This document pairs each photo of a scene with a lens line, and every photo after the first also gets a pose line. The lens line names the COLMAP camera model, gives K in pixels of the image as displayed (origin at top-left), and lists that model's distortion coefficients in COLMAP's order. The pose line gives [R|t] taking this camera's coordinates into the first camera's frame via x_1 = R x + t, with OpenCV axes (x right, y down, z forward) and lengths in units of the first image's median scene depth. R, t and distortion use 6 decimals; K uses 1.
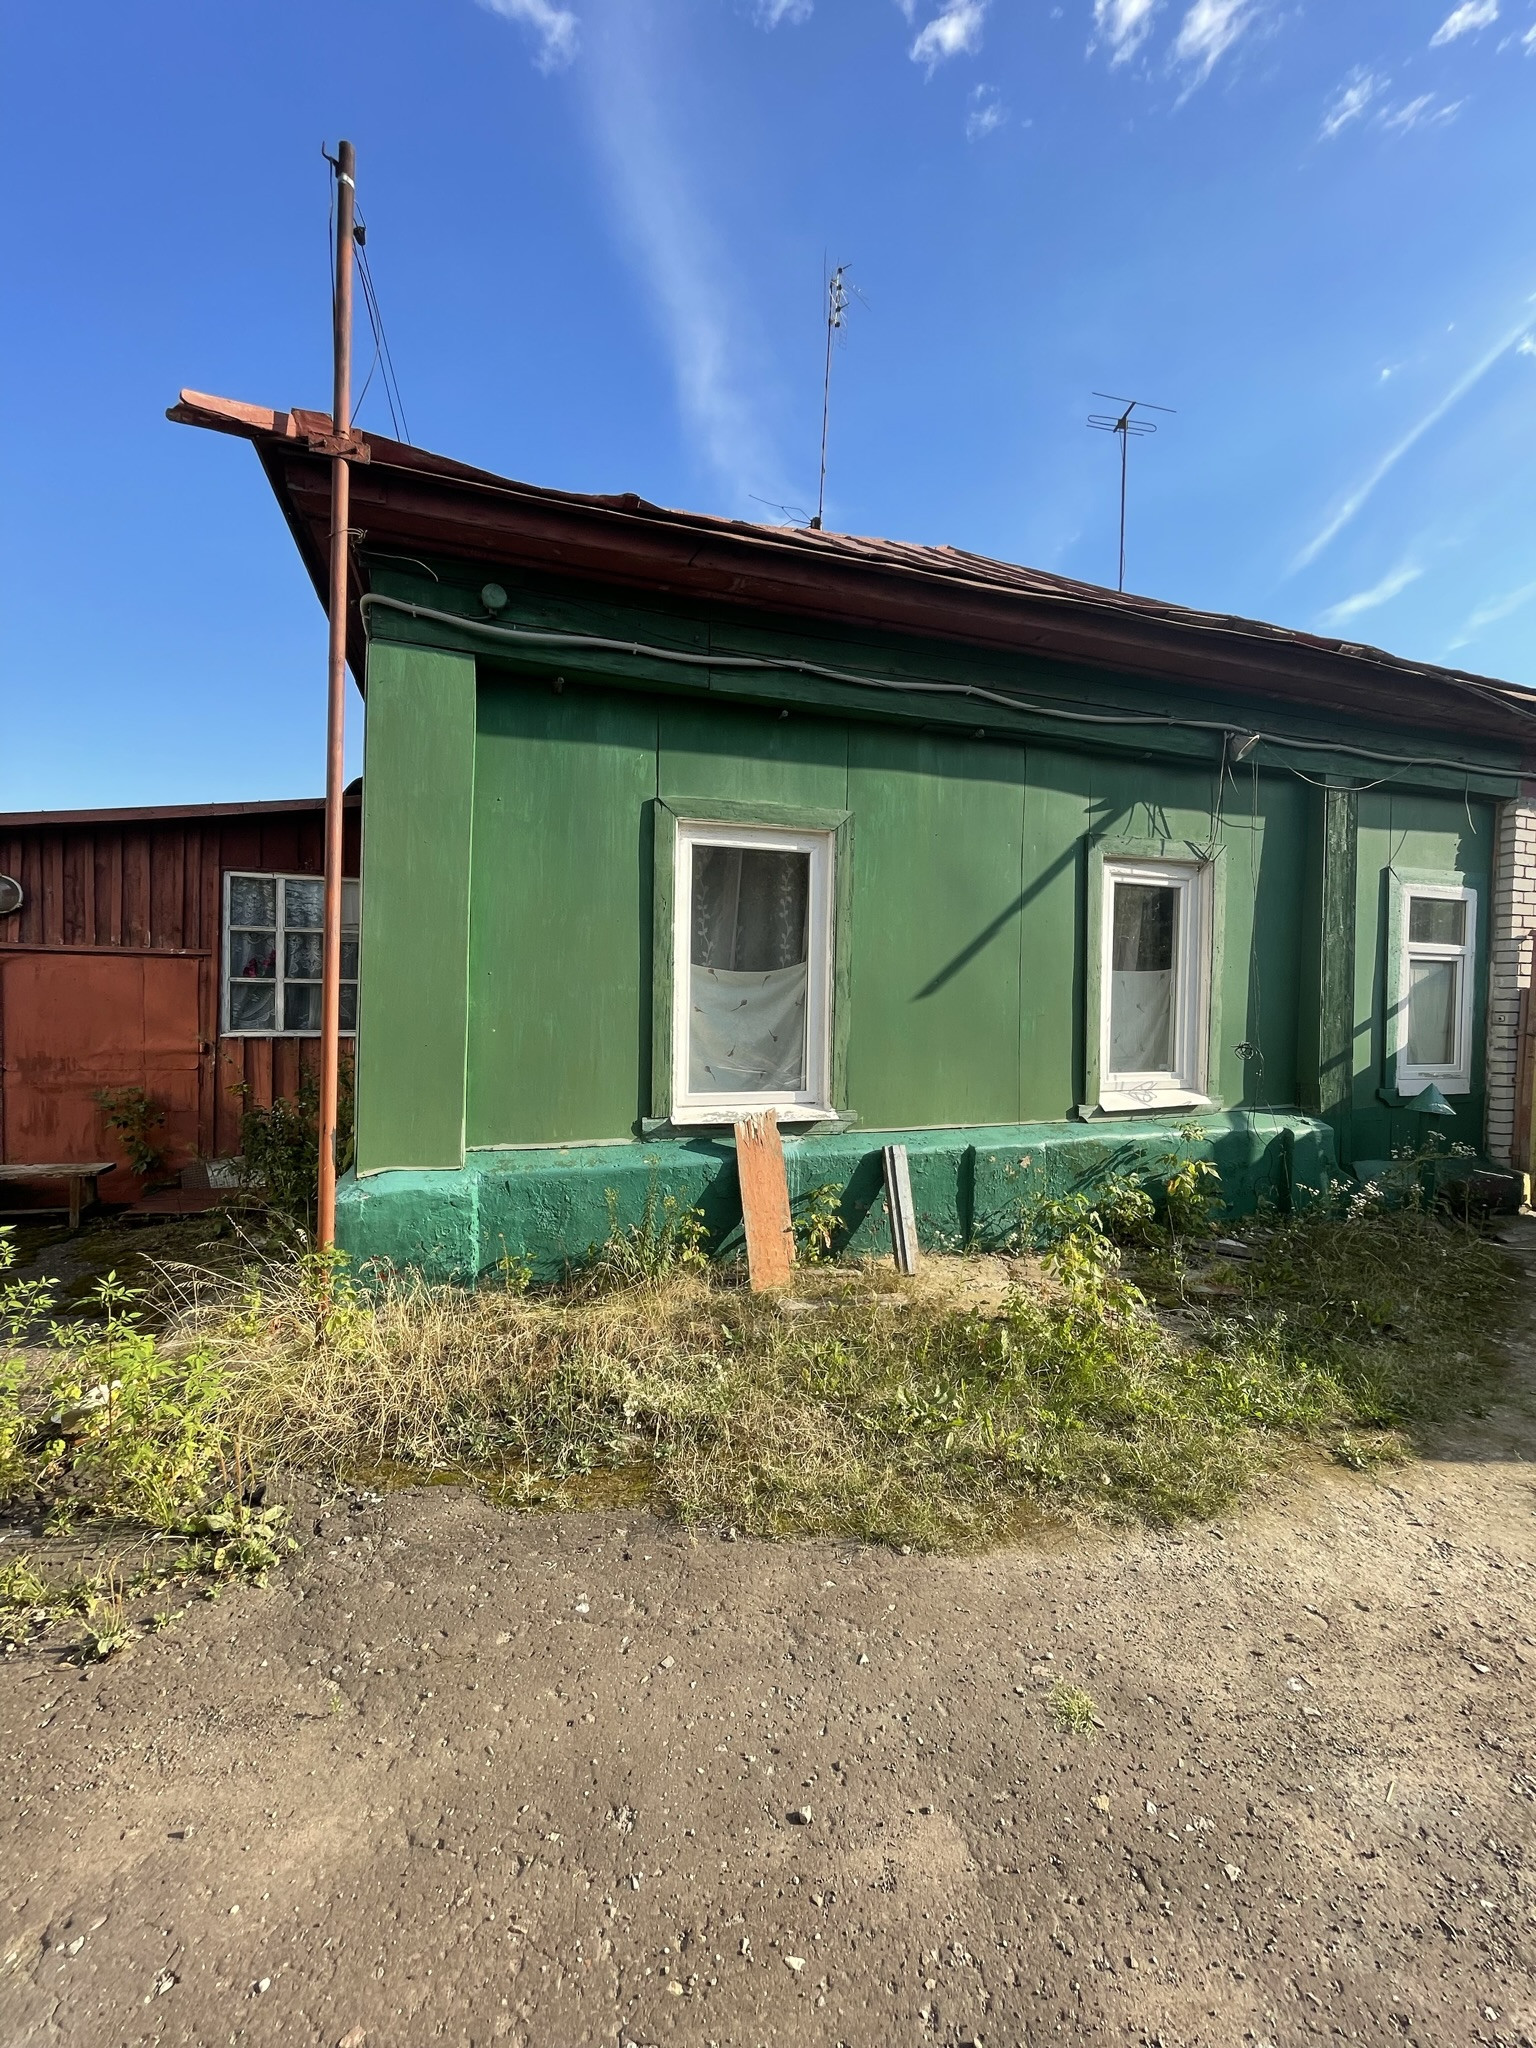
lens RADIAL K [[826.1, 0, 776.0], [0, 826.1, 1010.9], [0, 0, 1]] dist [-0.002730, 0.000056]
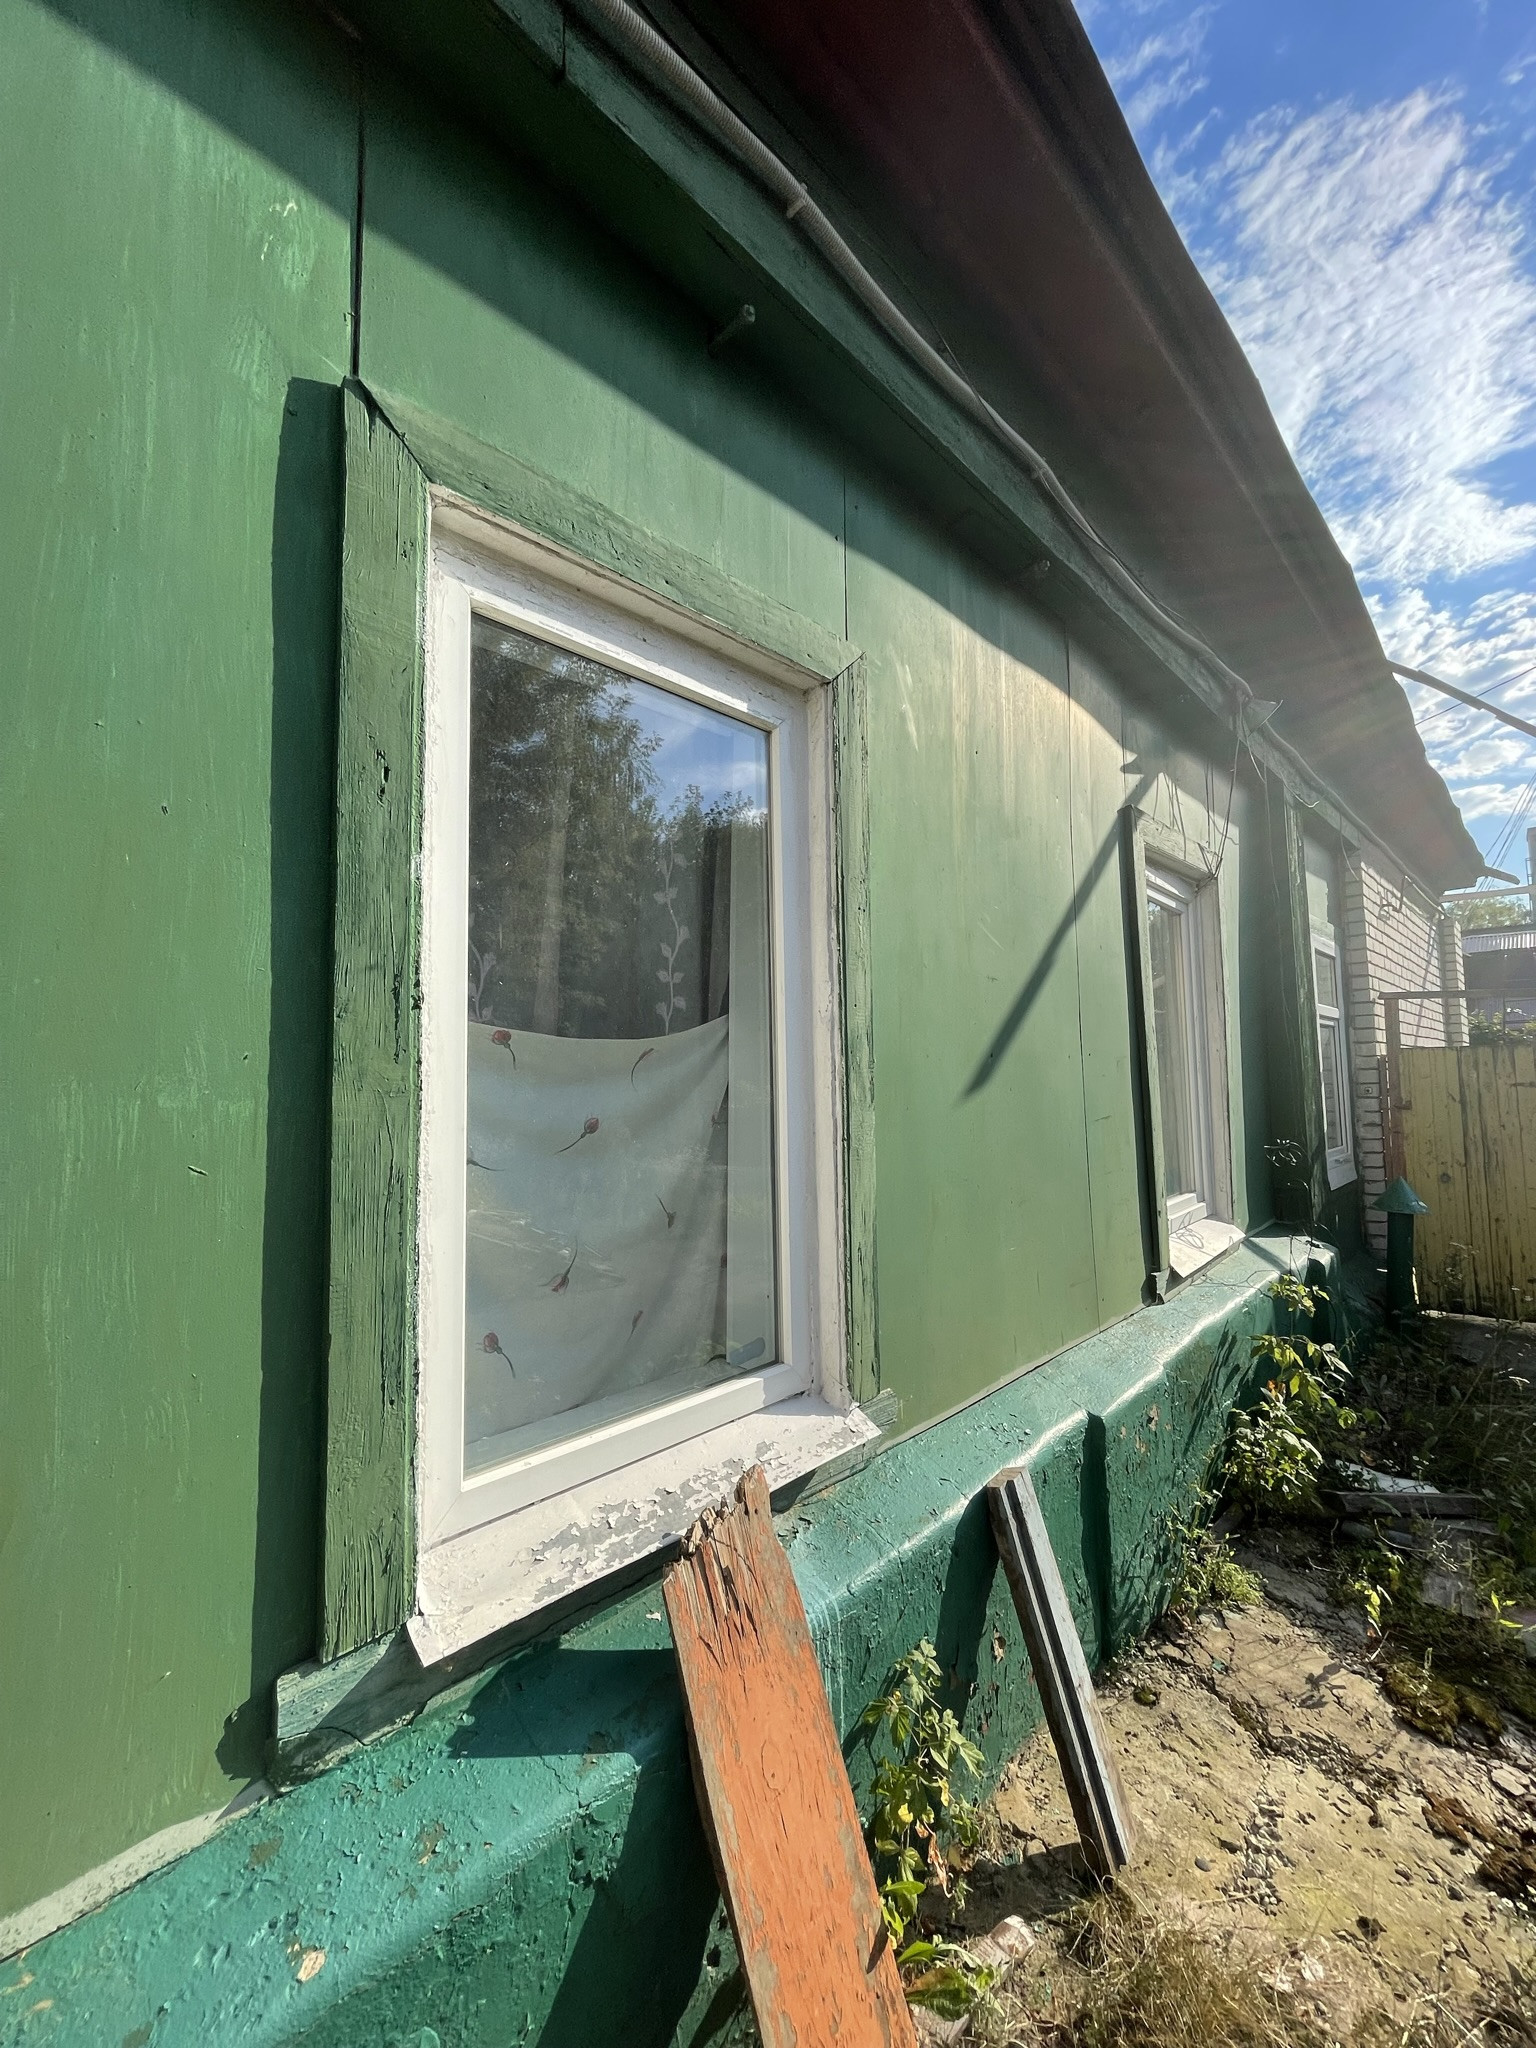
lens RADIAL K [[826.1, 0, 770.1], [0, 826.1, 1019.0], [0, 0, 1]] dist [-0.002730, 0.000056]
pose [[0.900225, 0.001994, 0.435420, -0.129168], [0.038894, 0.995624, -0.084973, -0.023921], [-0.433684, 0.093430, 0.896208, 0.671971]]
